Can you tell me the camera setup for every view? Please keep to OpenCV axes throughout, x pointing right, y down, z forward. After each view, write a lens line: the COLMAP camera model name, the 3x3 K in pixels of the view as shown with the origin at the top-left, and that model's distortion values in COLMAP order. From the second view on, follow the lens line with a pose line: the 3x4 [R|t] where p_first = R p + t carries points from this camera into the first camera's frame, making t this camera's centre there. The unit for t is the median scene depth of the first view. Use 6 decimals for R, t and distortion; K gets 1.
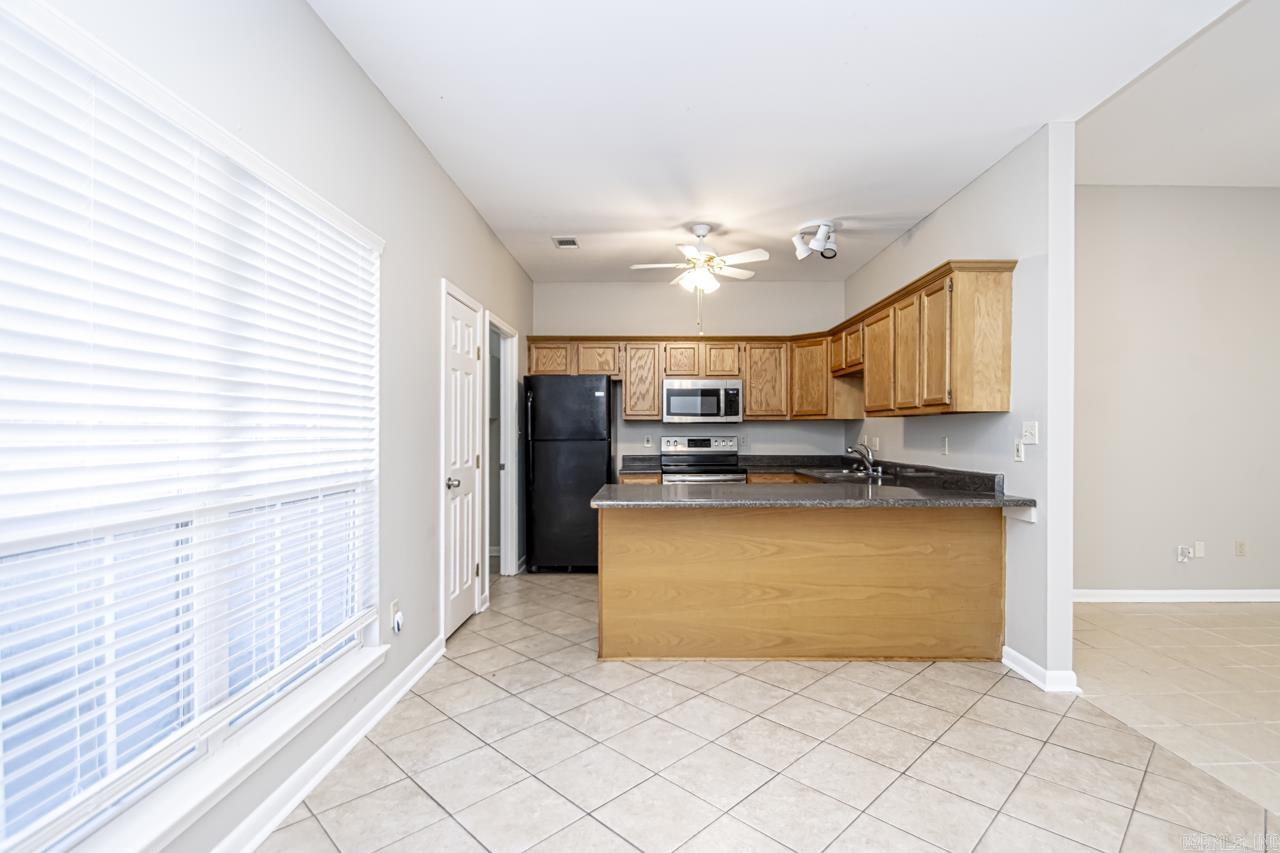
lens RADIAL K [[600.5, 0, 651.9], [0, 600.5, 433.5], [0, 0, 1]] dist [0.025022, -0.016642]
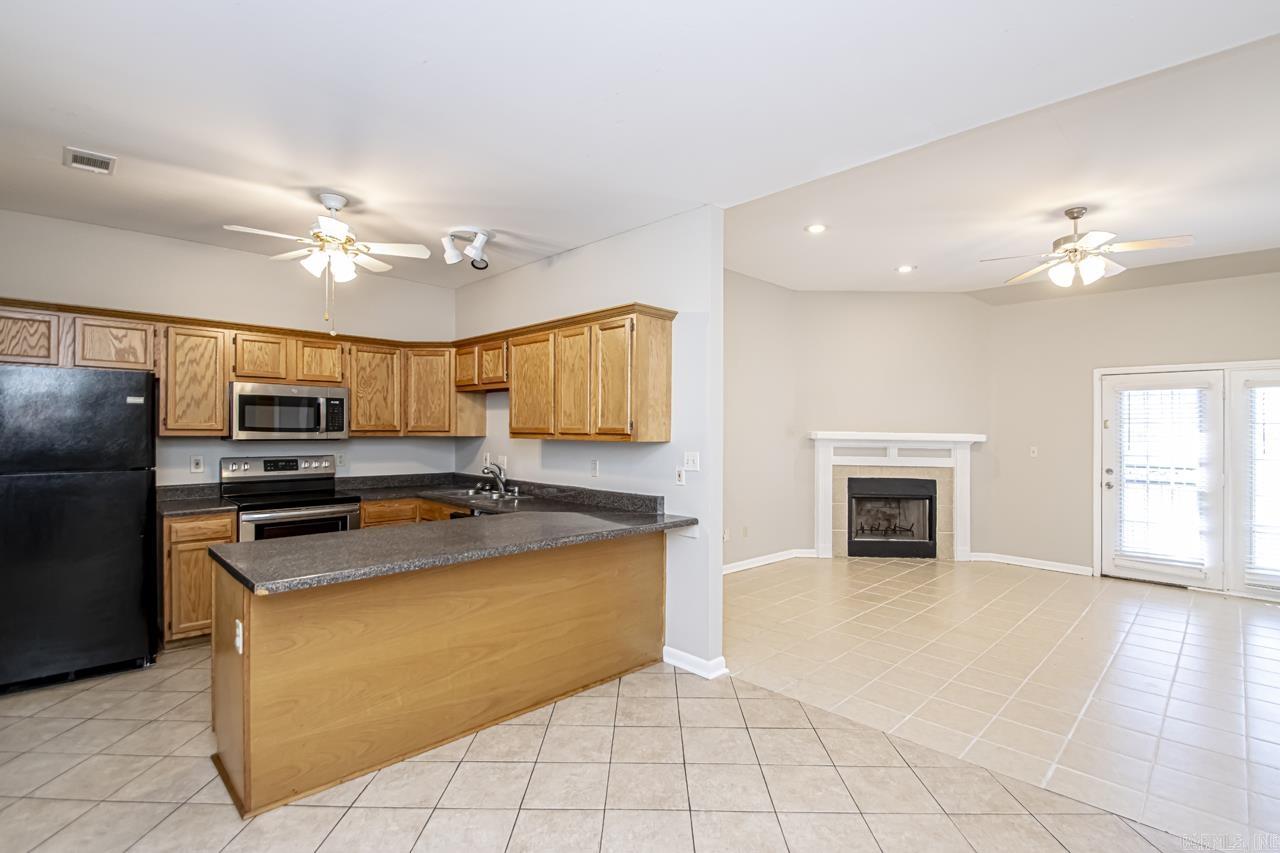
lens RADIAL K [[600.5, 0, 644.0], [0, 600.5, 426.6], [0, 0, 1]] dist [0.025022, -0.016642]
pose [[0.714478, 0.008232, 0.699609, -0.185082], [-0.004048, 0.999963, -0.007632, -0.041717], [-0.699646, 0.002620, 0.714485, 0.160519]]
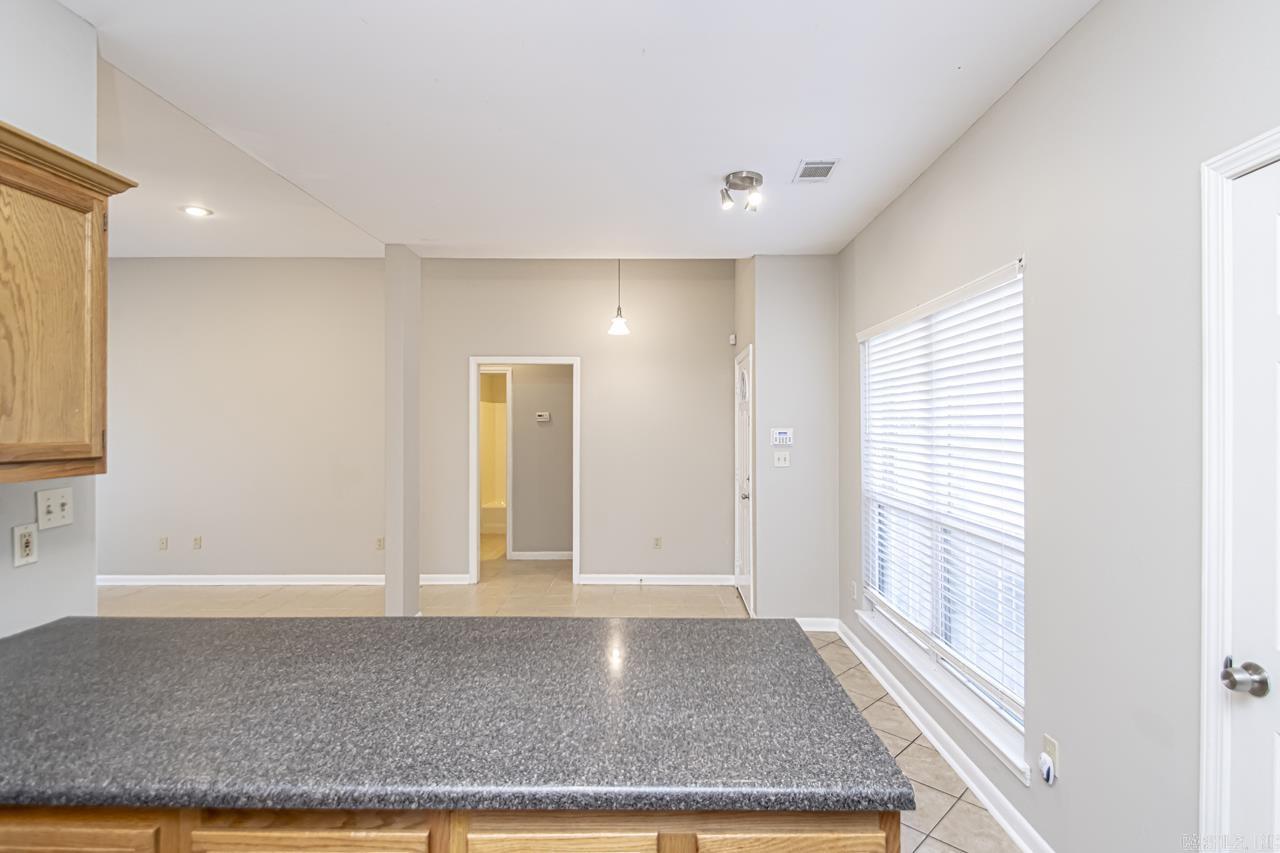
lens RADIAL K [[645.3, 0, 645.7], [0, 645.3, 414.0], [0, 0, 1]] dist [0.010499, 0.000097]
pose [[-0.999991, -0.003591, 0.002426, 0.037296], [-0.003605, 0.999978, -0.005524, -0.063778], [-0.002406, -0.005533, -0.999982, 1.161002]]
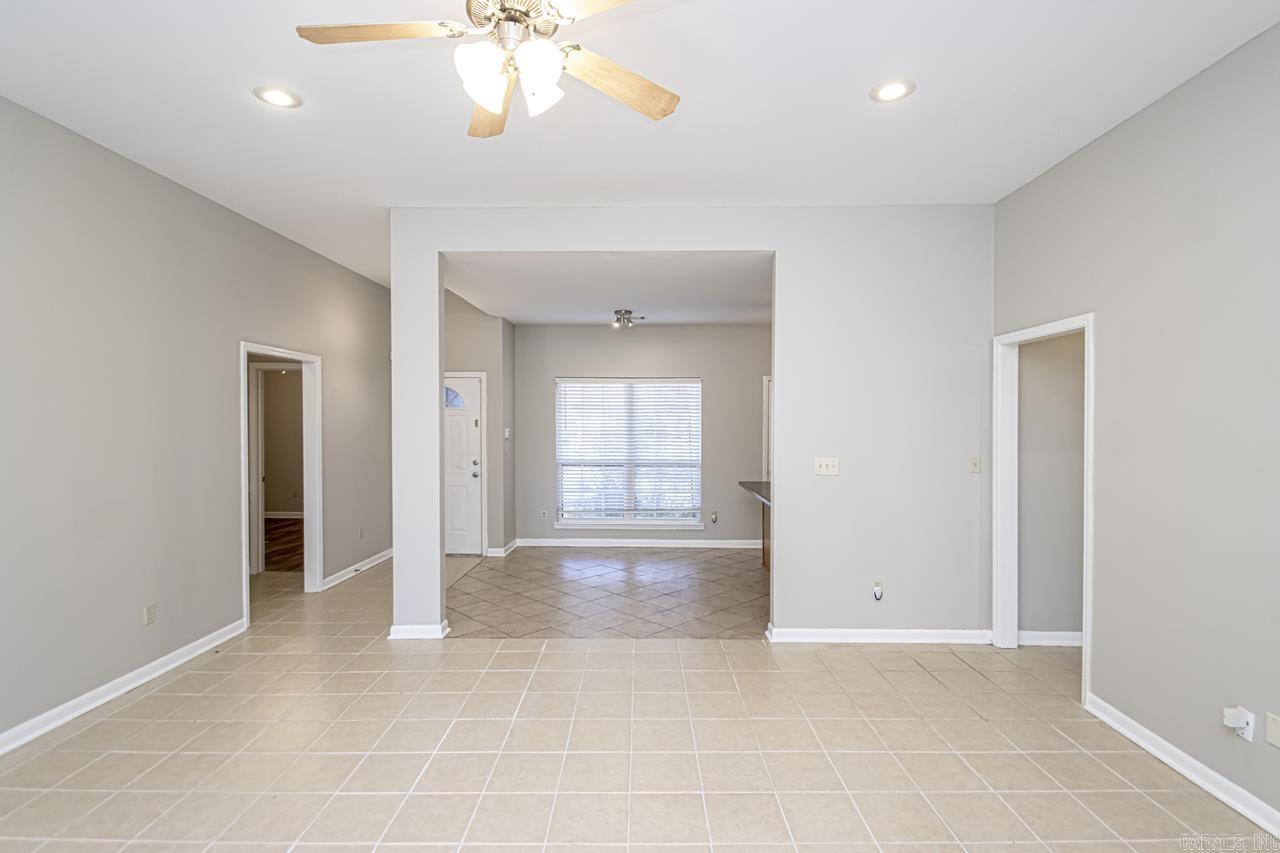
lens RADIAL K [[600.5, 0, 632.3], [0, 600.5, 425.7], [0, 0, 1]] dist [0.025022, -0.016642]
pose [[-0.019114, 0.004560, -0.999807, 1.429555], [-0.007896, 0.999958, 0.004712, -0.064377], [0.999786, 0.007984, -0.019077, 0.456745]]
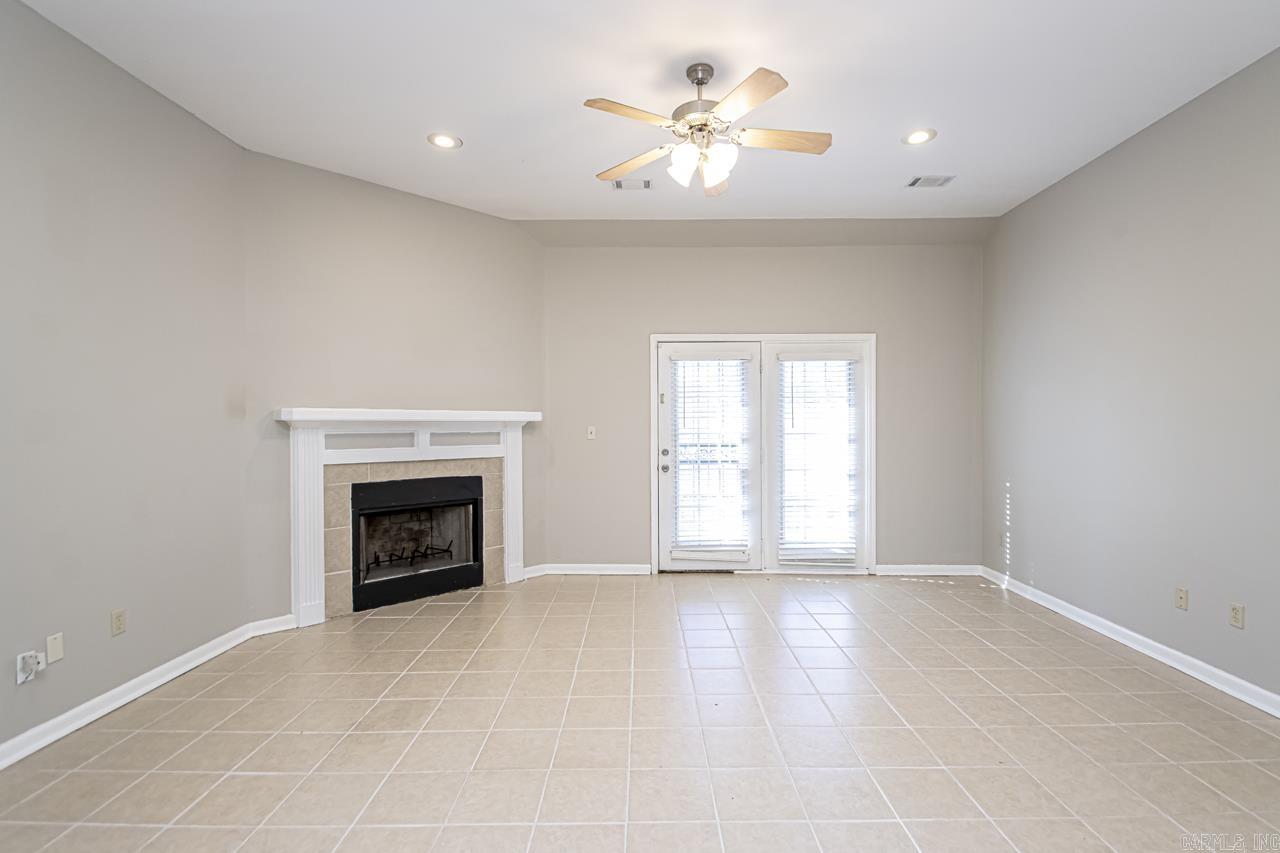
lens RADIAL K [[600.5, 0, 649.7], [0, 600.5, 423.5], [0, 0, 1]] dist [0.025022, -0.016642]
pose [[0.010331, -0.008485, 0.999911, 0.332075], [0.009428, 0.999920, 0.008388, -0.022742], [-0.999902, 0.009341, 0.010410, 0.421925]]
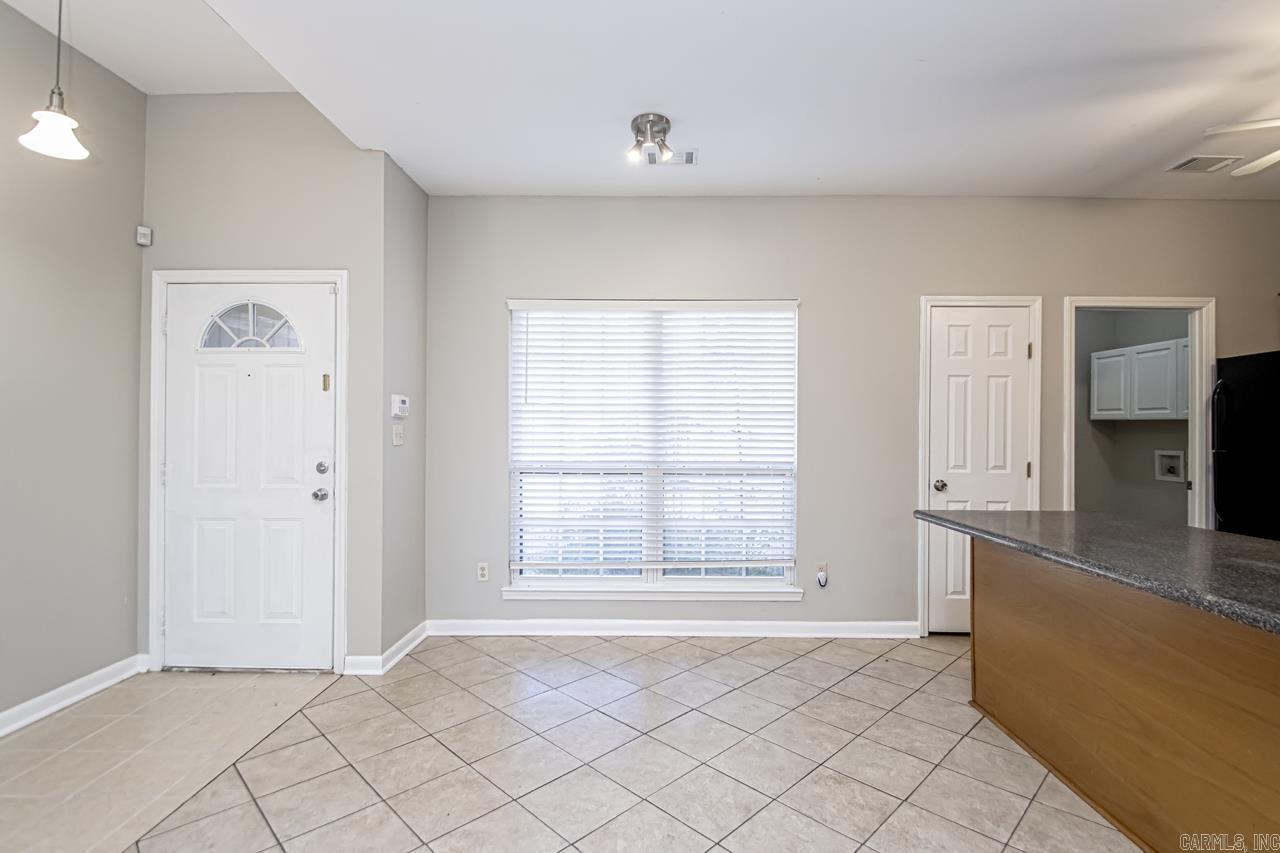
lens RADIAL K [[600.5, 0, 653.5], [0, 600.5, 426.1], [0, 0, 1]] dist [0.025022, -0.016642]
pose [[0.021887, -0.002882, -0.999756, 0.583906], [-0.011598, 0.999928, -0.003137, -0.008206], [0.999693, 0.011664, 0.021852, 0.396776]]
